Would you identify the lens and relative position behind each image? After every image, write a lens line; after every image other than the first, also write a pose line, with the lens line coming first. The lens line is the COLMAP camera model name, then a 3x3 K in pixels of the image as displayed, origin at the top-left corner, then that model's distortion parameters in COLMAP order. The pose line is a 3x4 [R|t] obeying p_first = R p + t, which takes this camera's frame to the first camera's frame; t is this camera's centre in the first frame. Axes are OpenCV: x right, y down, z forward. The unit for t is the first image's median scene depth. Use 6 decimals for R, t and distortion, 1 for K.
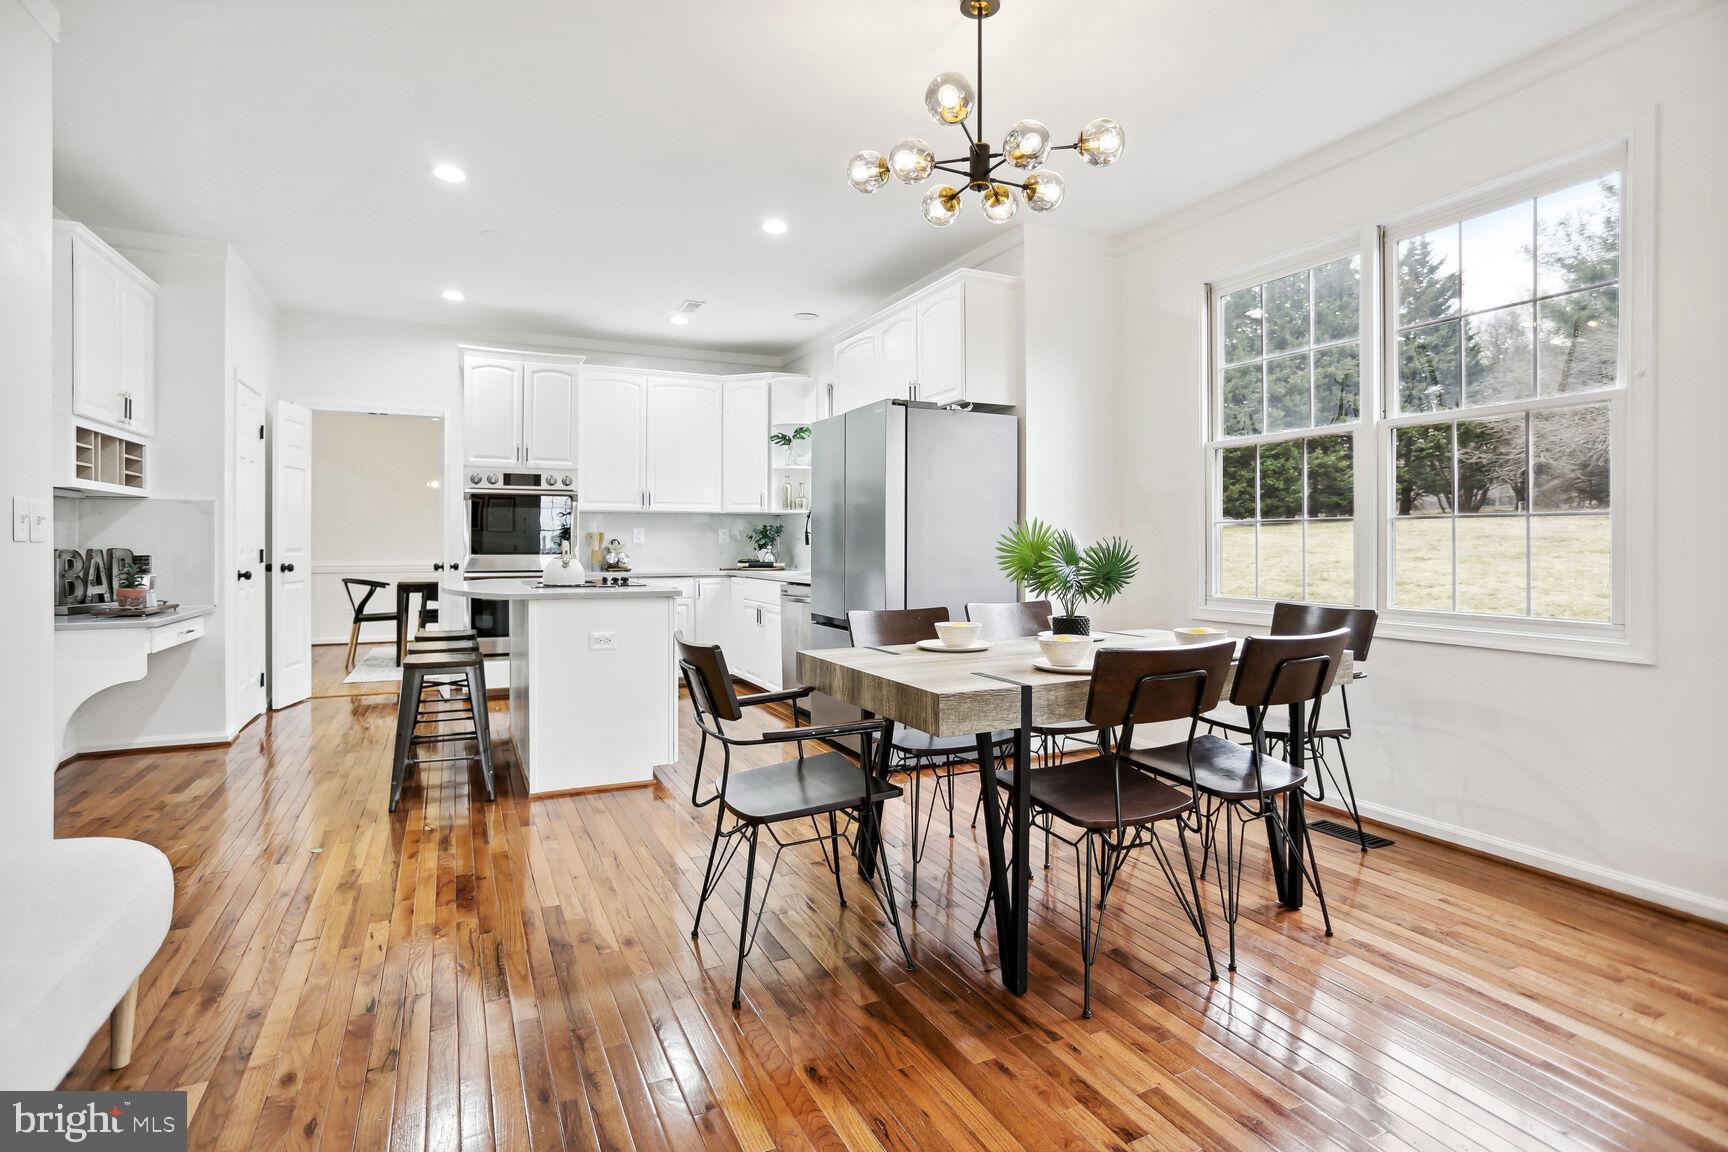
lens RADIAL K [[860.4, 0, 833.5], [0, 860.4, 544.7], [0, 0, 1]] dist [-0.000414, -0.000058]
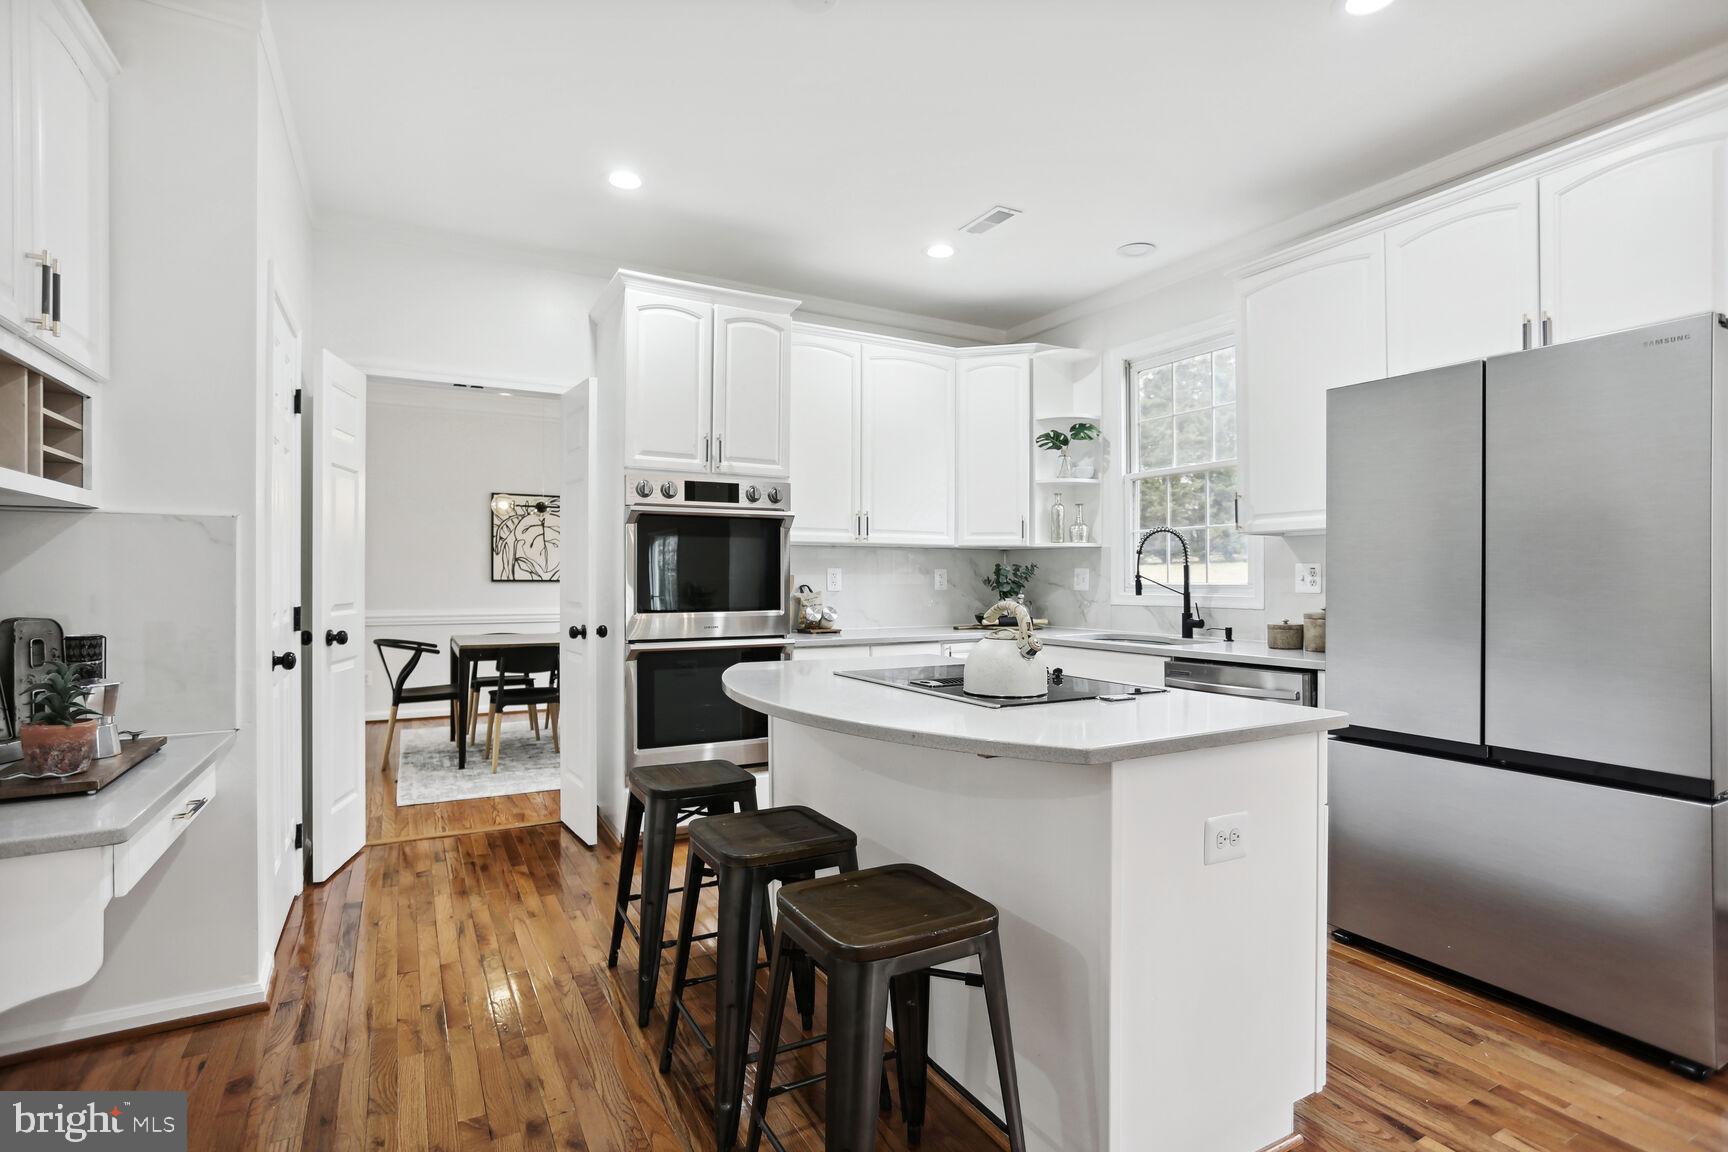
lens RADIAL K [[866.7, 0, 863.5], [0, 866.7, 583.9], [0, 0, 1]] dist [-0.012304, 0.001330]
pose [[0.997261, -0.000029, 0.073966, -0.301330], [-0.000266, 0.999992, 0.003981, -0.011208], [-0.073966, -0.003990, 0.997253, 0.365503]]
